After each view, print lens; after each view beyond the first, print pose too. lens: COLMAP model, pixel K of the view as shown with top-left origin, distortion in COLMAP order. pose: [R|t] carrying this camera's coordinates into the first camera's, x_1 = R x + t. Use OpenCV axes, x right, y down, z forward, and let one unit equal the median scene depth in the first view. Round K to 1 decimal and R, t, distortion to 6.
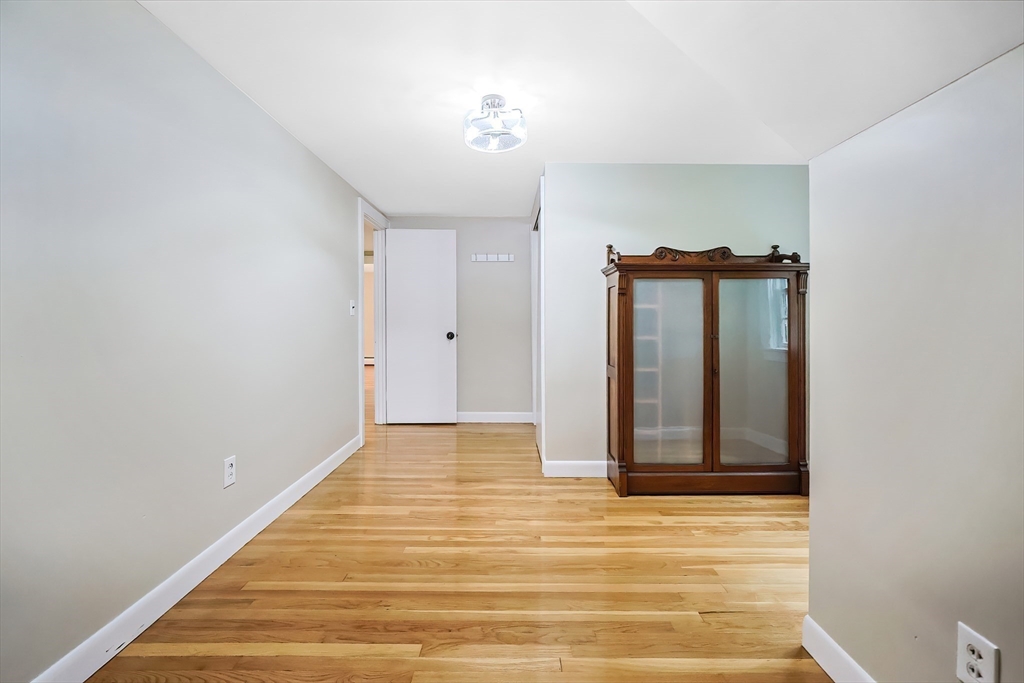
lens RADIAL K [[431.7, 0, 514.2], [0, 431.7, 336.7], [0, 0, 1]] dist [0.005665, 0.000584]
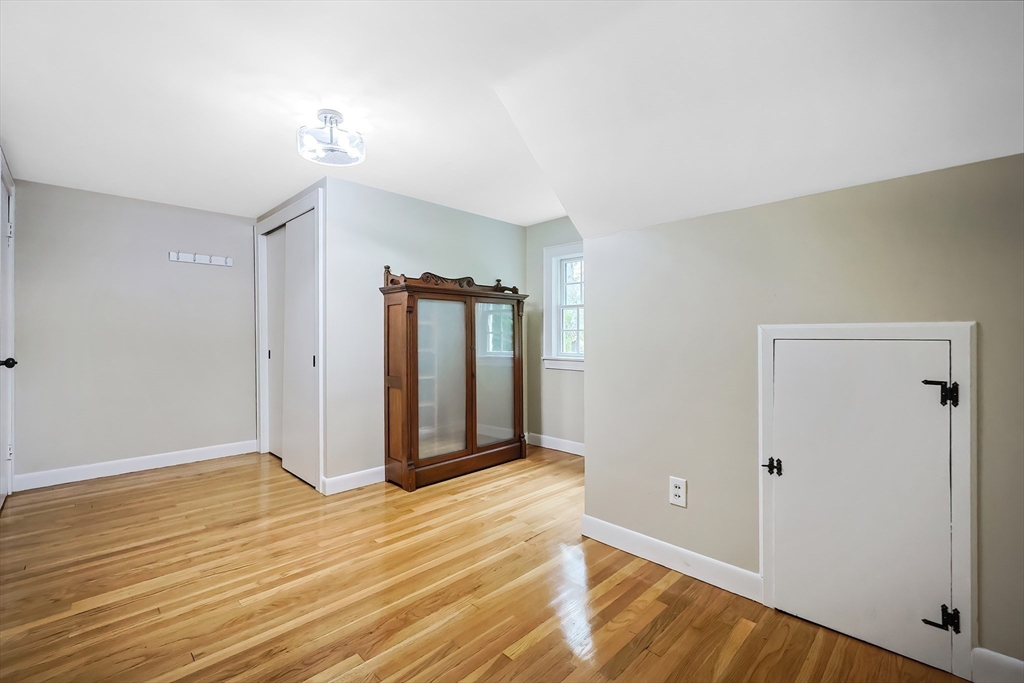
lens RADIAL K [[431.7, 0, 514.2], [0, 431.7, 336.7], [0, 0, 1]] dist [0.005665, 0.000584]
pose [[0.719352, -0.005430, 0.694625, -0.337355], [0.028208, 0.999373, -0.021399, -0.000376], [-0.694073, 0.034987, 0.719054, -0.007281]]
